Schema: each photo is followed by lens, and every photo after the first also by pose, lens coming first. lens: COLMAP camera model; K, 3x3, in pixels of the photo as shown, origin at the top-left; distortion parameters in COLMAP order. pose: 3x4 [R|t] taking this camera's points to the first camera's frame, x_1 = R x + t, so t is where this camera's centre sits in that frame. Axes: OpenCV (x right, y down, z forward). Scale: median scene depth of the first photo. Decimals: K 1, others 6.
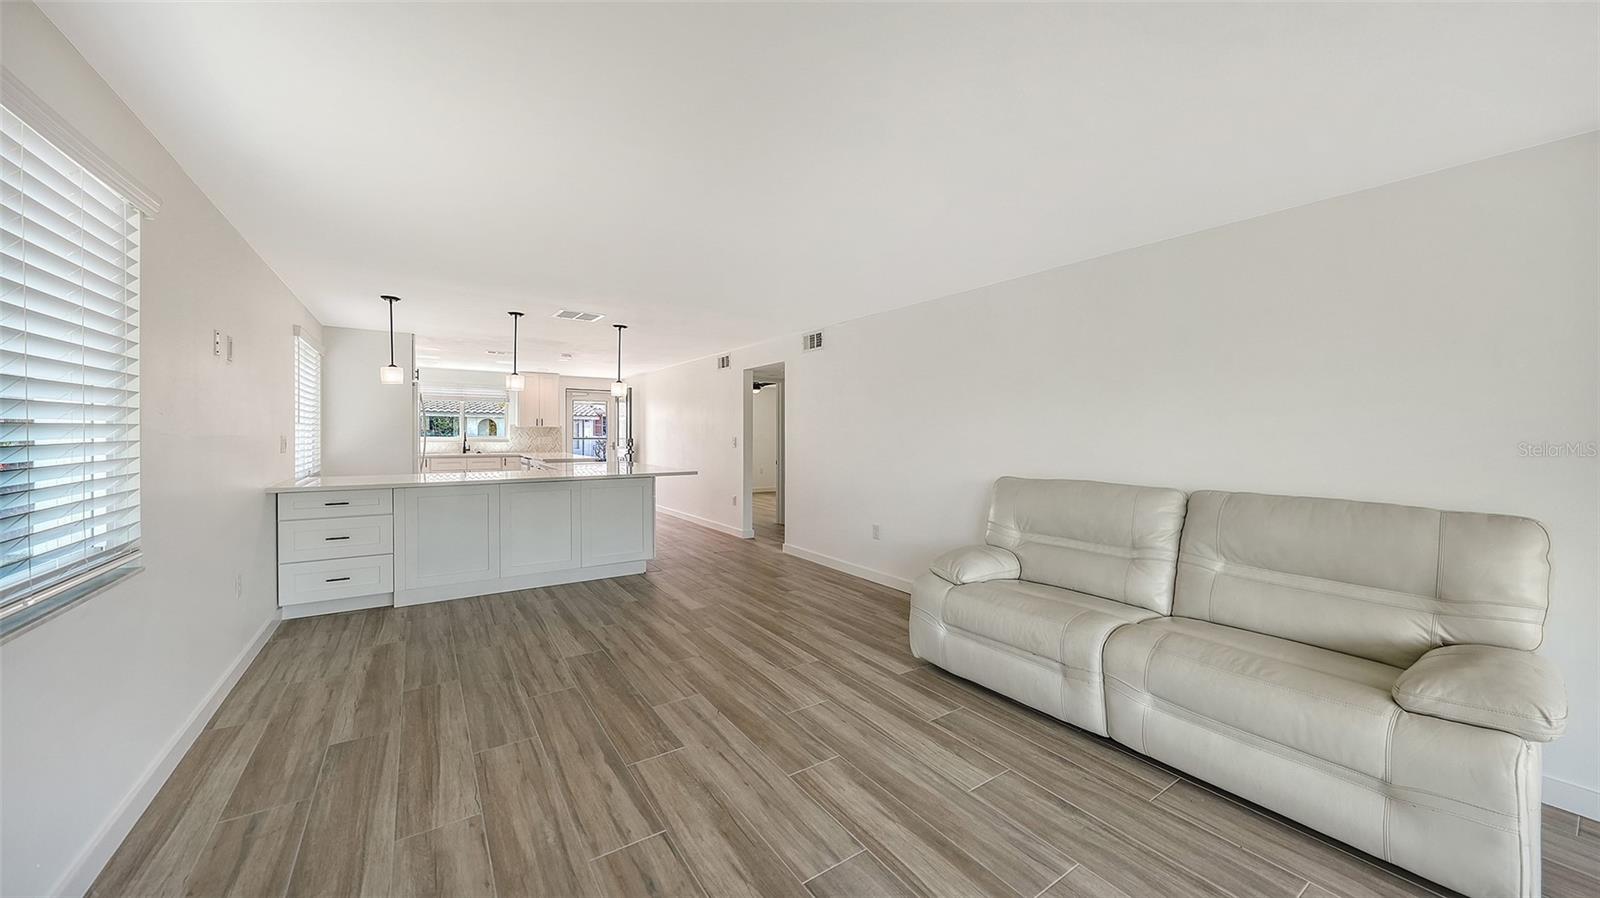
lens RADIAL K [[570.6, 0, 816.9], [0, 570.6, 427.0], [0, 0, 1]] dist [-0.007508, 0.000787]
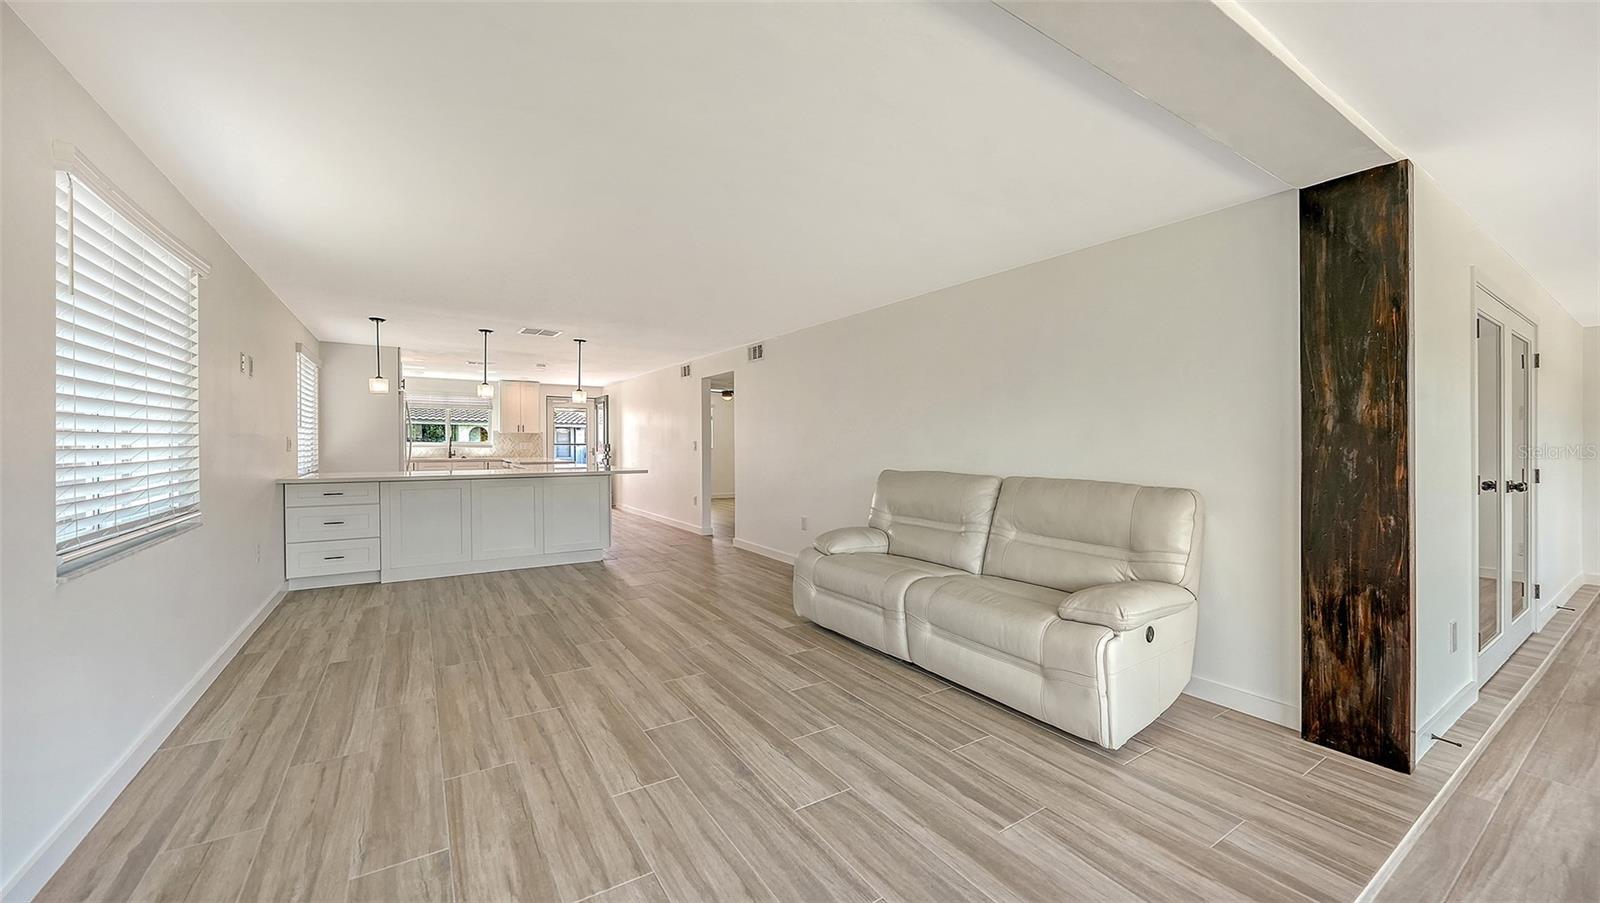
lens RADIAL K [[604.2, 0, 807.6], [0, 604.2, 439.5], [0, 0, 1]] dist [-0.001327, -0.001056]
pose [[0.999465, -0.001635, -0.032680, 0.268217], [0.001830, 0.999981, 0.005941, 0.022220], [0.032669, -0.005997, 0.999448, -0.325893]]
